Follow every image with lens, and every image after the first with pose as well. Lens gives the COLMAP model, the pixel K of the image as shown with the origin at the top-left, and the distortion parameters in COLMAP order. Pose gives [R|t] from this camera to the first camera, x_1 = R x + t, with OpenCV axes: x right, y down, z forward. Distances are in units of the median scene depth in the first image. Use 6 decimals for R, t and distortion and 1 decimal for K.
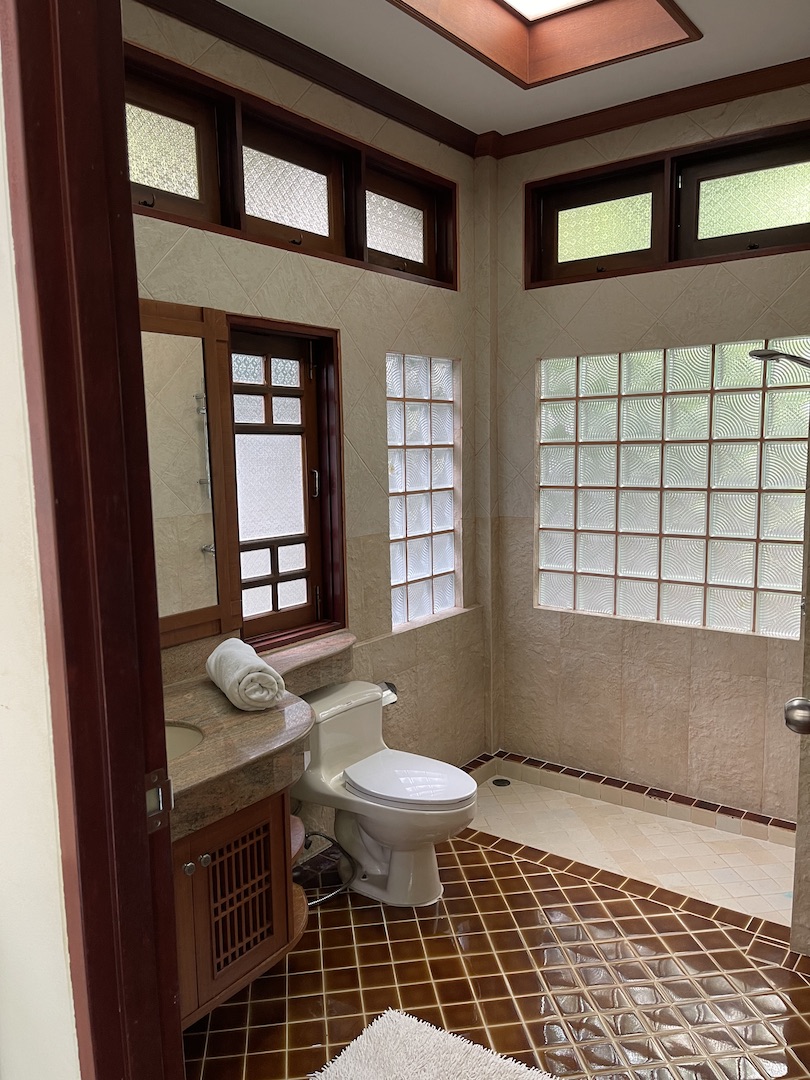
lens RADIAL K [[828.0, 0, 404.5], [0, 828.0, 542.8], [0, 0, 1]] dist [0.040633, -0.005117]
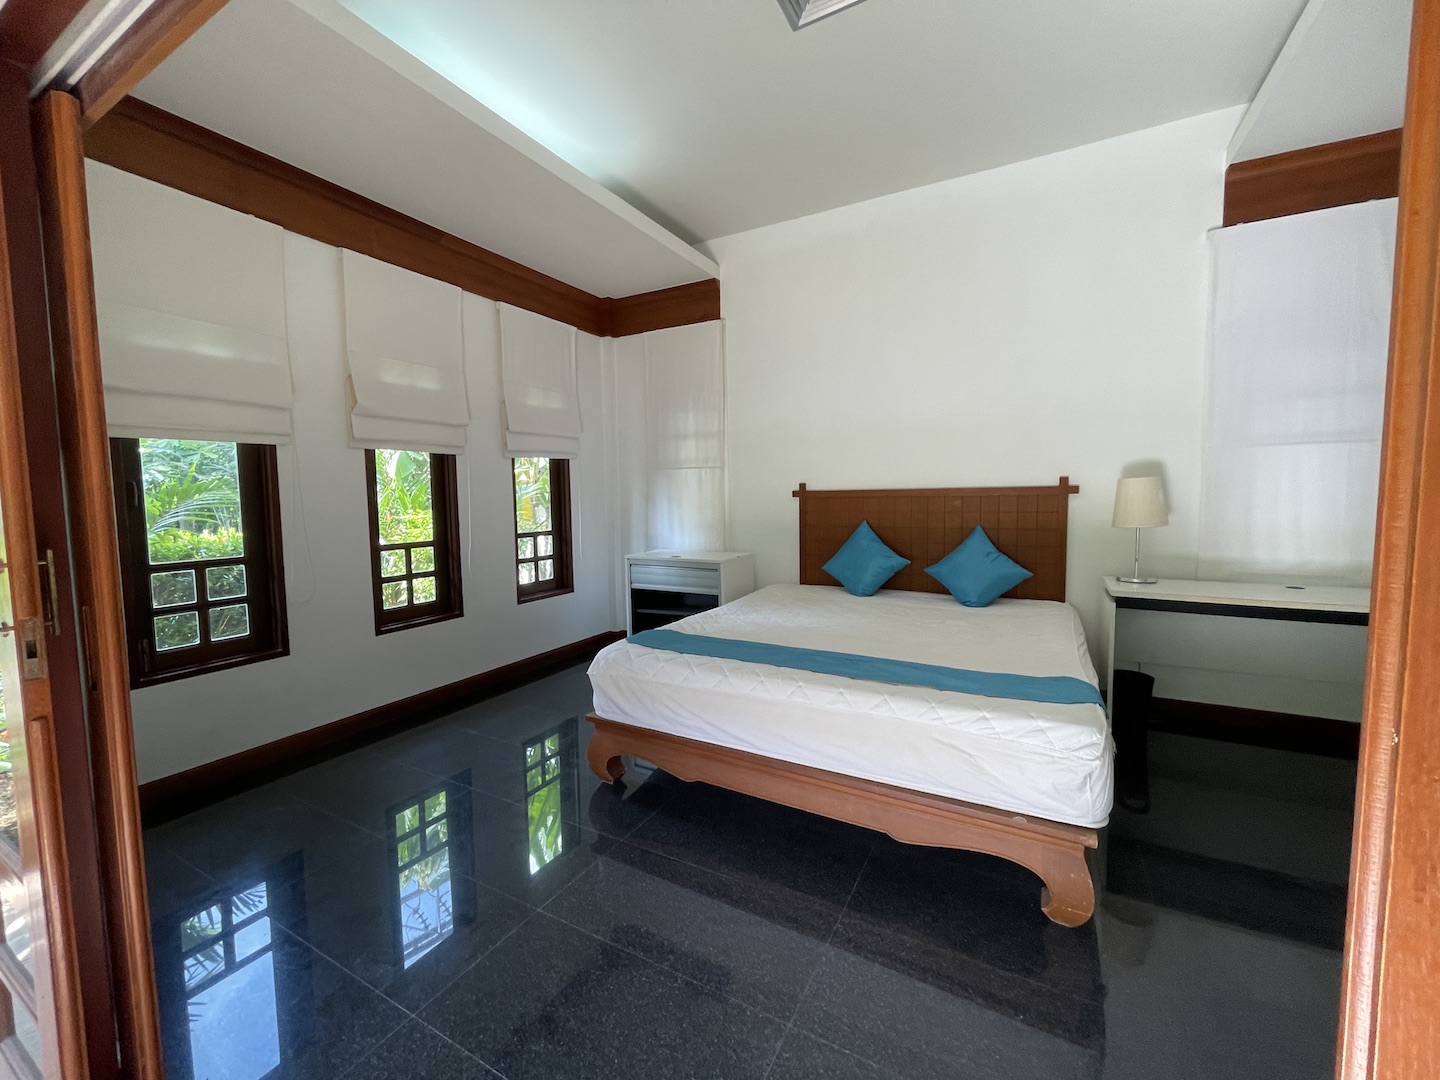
lens RADIAL K [[574.9, 0, 719.6], [0, 574.9, 535.4], [0, 0, 1]] dist [-0.000805, -0.000691]
pose [[0.141028, 0.089738, -0.985930, 0.565422], [-0.104480, 0.991671, 0.075316, -0.087000], [0.984477, 0.092388, 0.149230, 1.226182]]
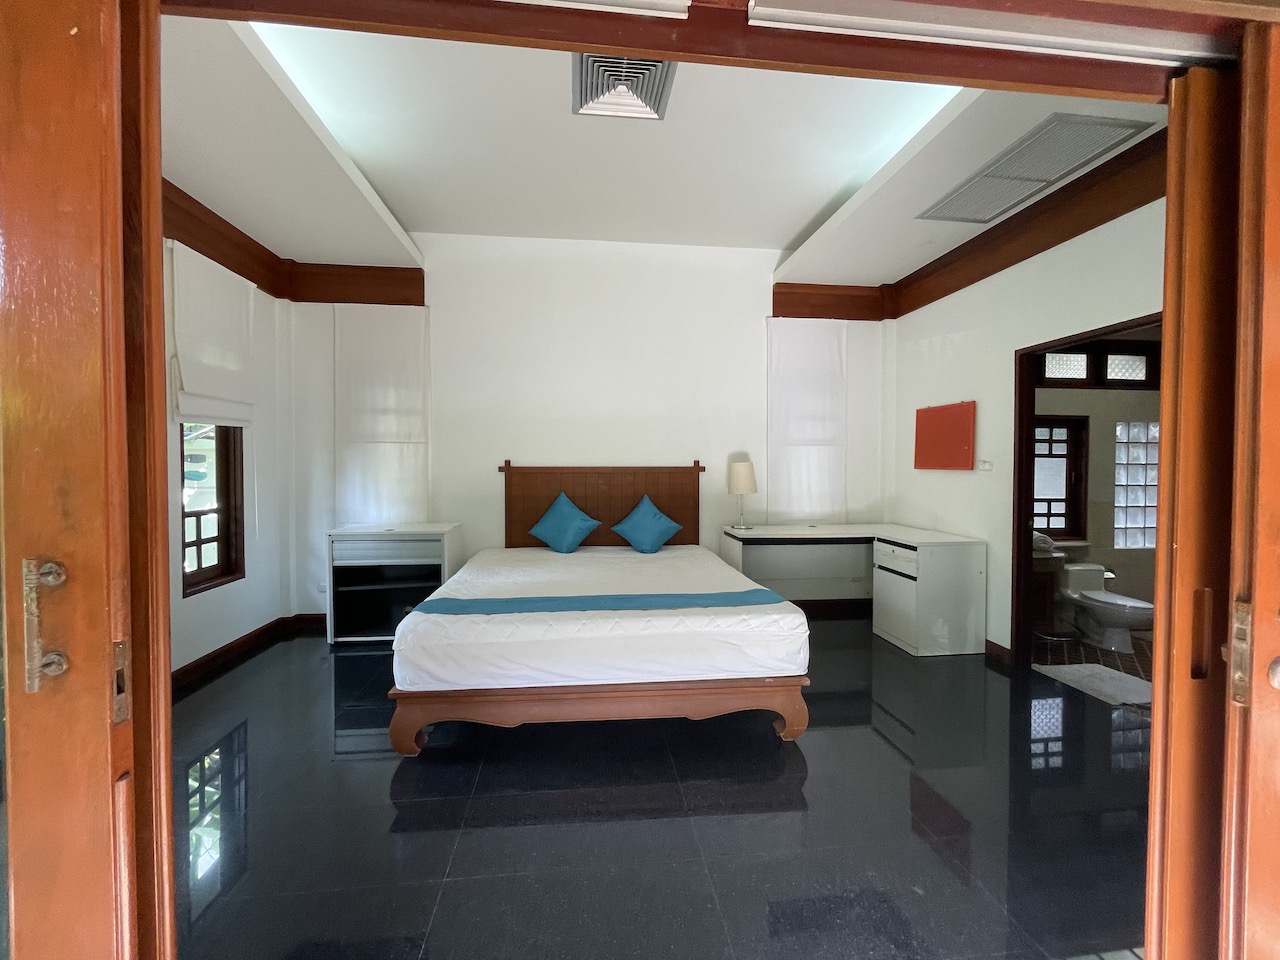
lens RADIAL K [[511.0, 0, 629.7], [0, 511.0, 475.2], [0, 0, 1]] dist [-0.000805, -0.000691]
pose [[0.681372, 0.035853, -0.731059, 0.100605], [-0.101105, 0.993835, -0.045493, 0.118280], [0.724921, 0.104911, 0.680796, -0.952905]]
